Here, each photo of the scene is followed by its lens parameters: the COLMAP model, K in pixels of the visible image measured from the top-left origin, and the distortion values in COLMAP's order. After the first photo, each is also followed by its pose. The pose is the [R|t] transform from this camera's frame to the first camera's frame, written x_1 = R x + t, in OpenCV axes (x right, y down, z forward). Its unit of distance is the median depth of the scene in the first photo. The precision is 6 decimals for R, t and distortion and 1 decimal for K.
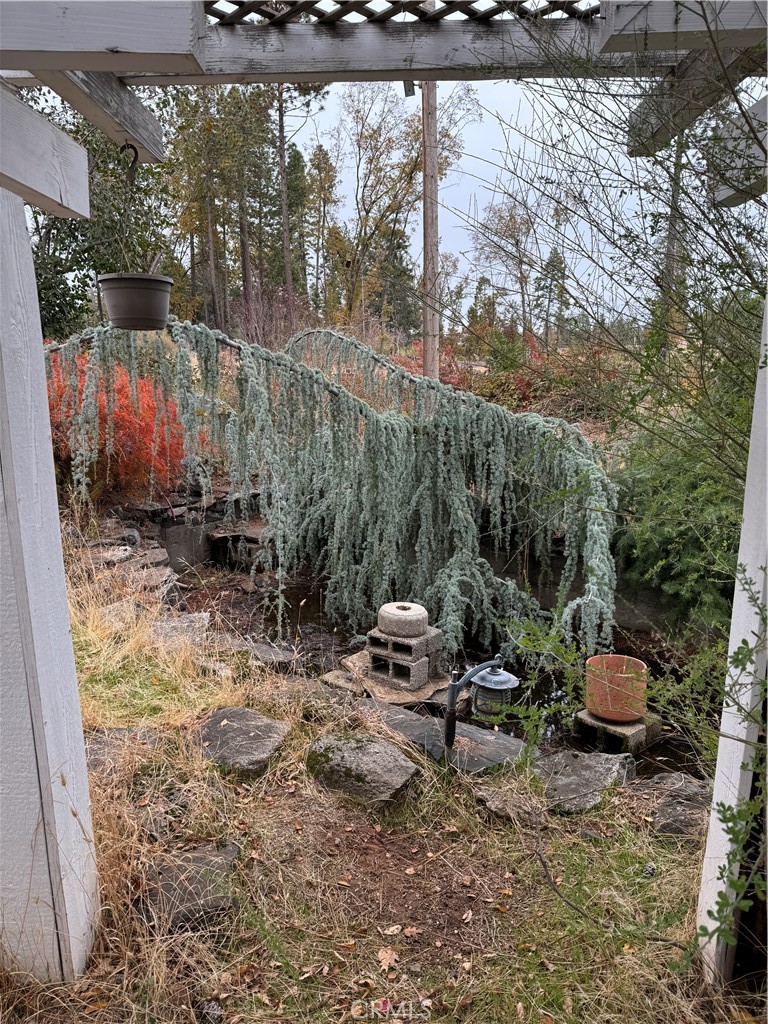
lens RADIAL K [[722.5, 0, 368.5], [0, 722.5, 521.9], [0, 0, 1]] dist [0.076332, -0.087826]
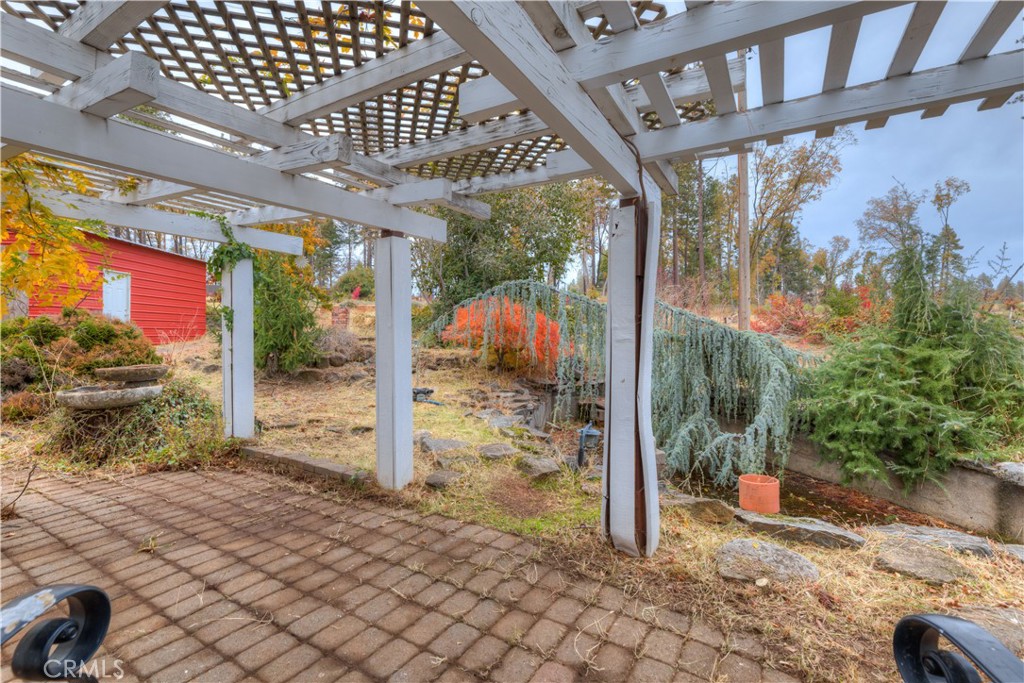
lens RADIAL K [[490.9, 0, 502.4], [0, 490.9, 322.1], [0, 0, 1]] dist [0.005363, 0.000366]
pose [[0.872045, 0.003900, -0.489409, 0.304720], [-0.105179, 0.978098, -0.179616, 0.091296], [0.477990, 0.208108, 0.853356, -0.200336]]
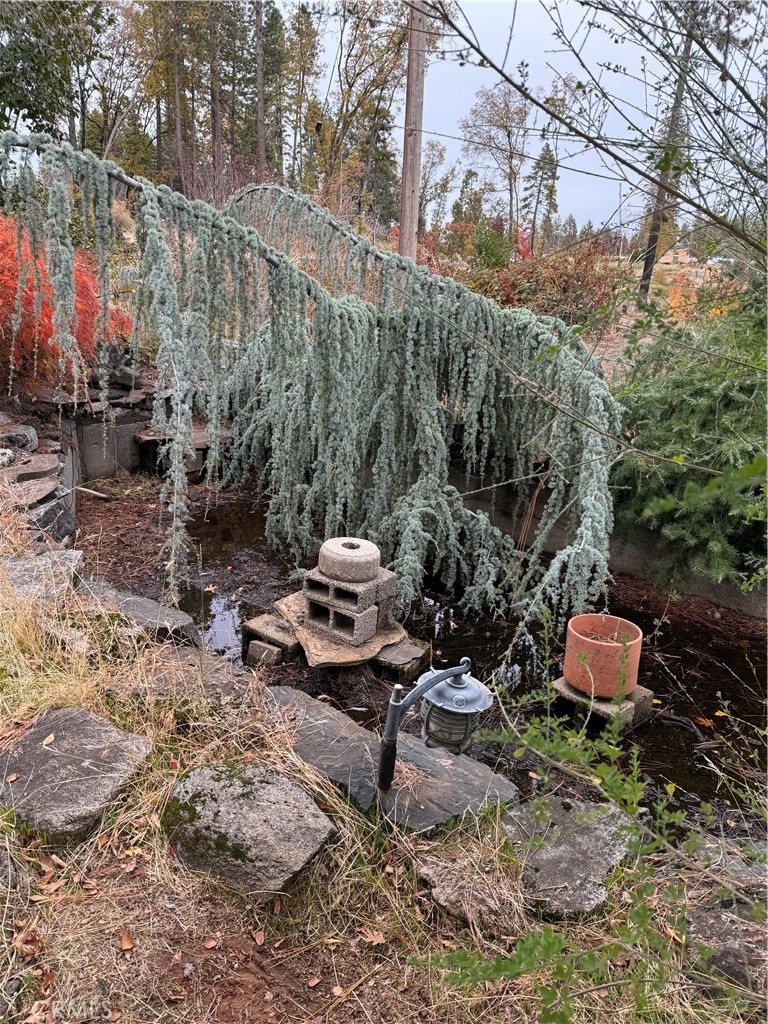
lens RADIAL K [[722.5, 0, 377.9], [0, 722.5, 520.8], [0, 0, 1]] dist [0.076332, -0.087826]
pose [[0.997371, 0.042799, 0.058473, 0.028018], [-0.049921, 0.990729, 0.126348, -0.010985], [-0.052523, -0.128934, 0.990261, 0.185329]]
